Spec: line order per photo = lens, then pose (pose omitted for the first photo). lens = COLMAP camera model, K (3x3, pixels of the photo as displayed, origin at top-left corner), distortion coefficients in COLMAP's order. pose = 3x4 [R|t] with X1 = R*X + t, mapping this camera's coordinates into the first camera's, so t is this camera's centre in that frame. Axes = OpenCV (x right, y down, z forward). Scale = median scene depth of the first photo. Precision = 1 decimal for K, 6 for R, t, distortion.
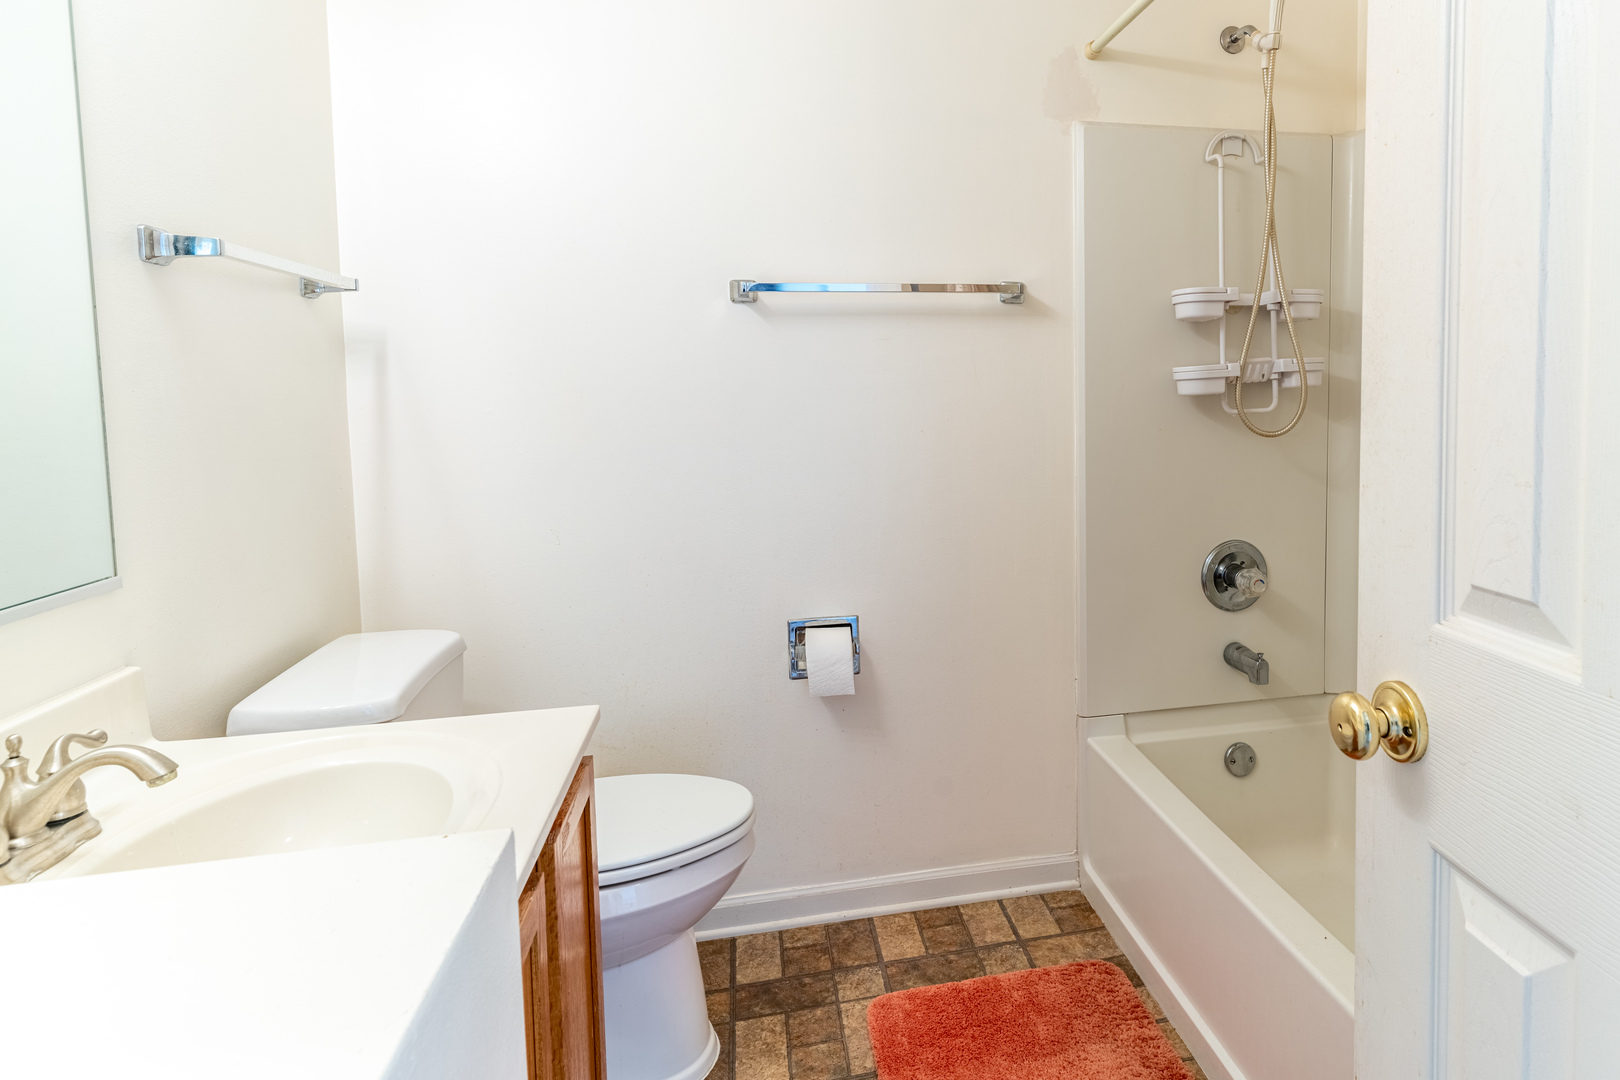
lens RADIAL K [[903.8, 0, 810.1], [0, 903.8, 407.0], [0, 0, 1]] dist [-0.001513, 0.000070]
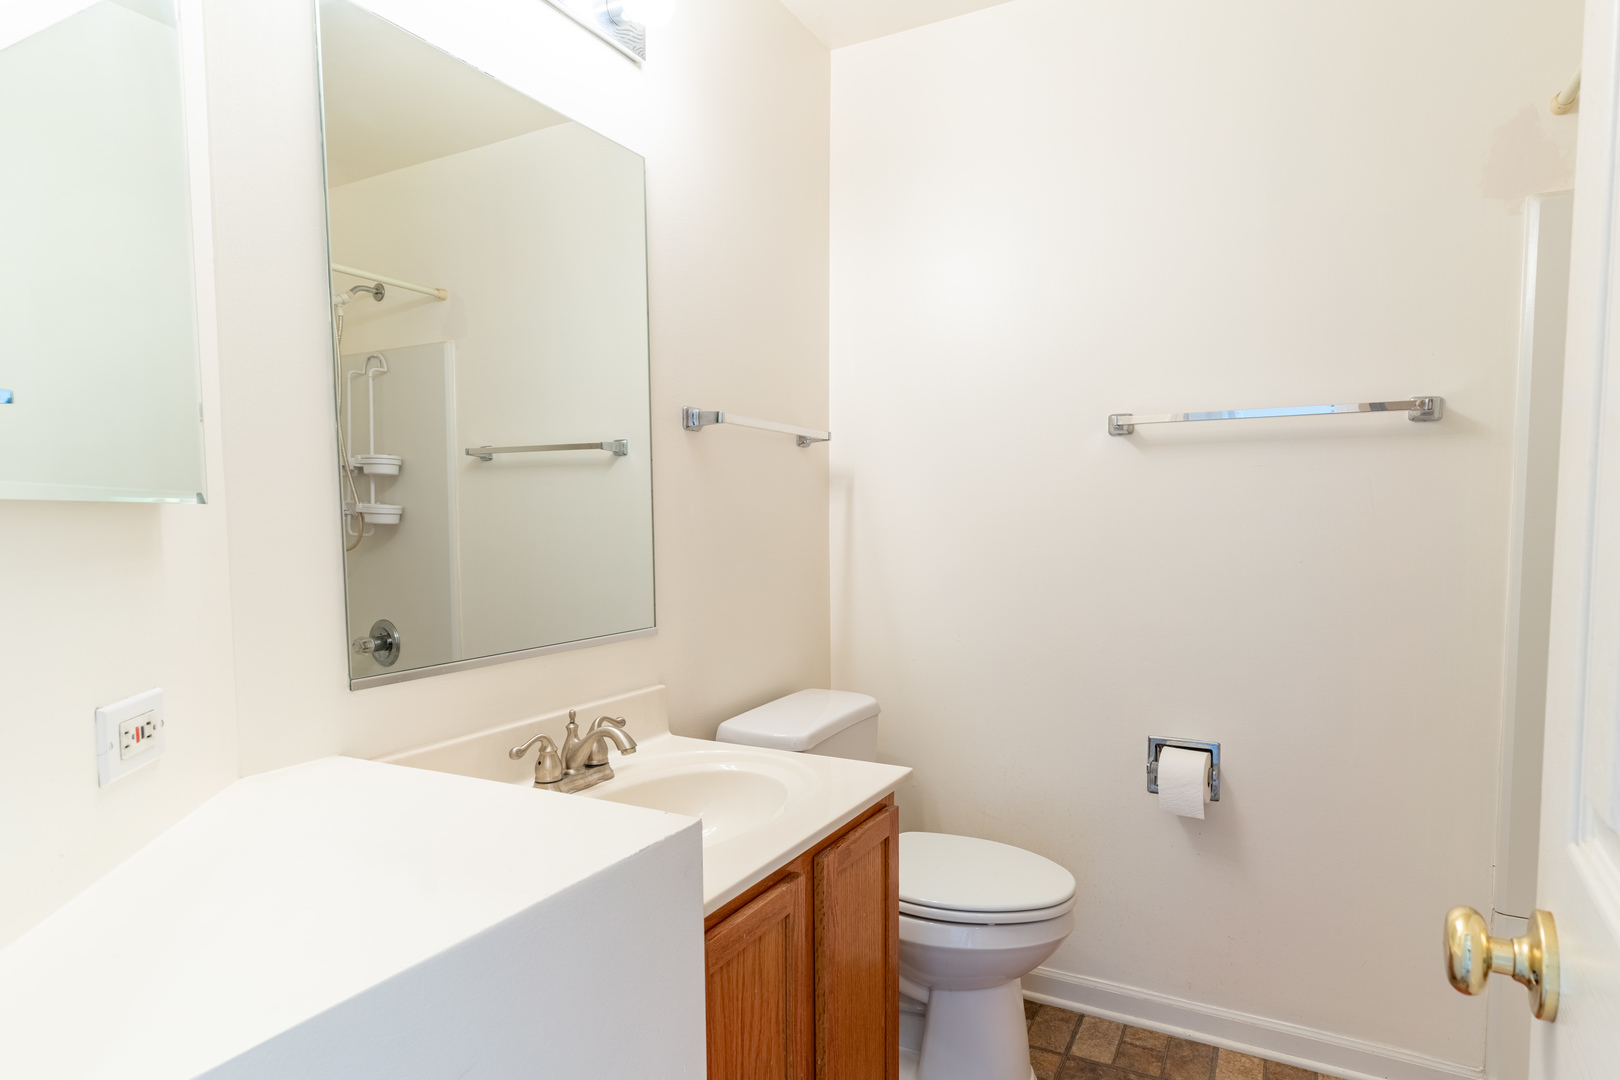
lens RADIAL K [[777.0, 0, 808.7], [0, 777.0, 526.4], [0, 0, 1]] dist [0.002342, 0.000202]
pose [[0.801466, 0.020000, -0.597706, 0.220195], [-0.020618, 0.999771, 0.005807, -0.004935], [0.597685, 0.007670, 0.801694, 0.040451]]
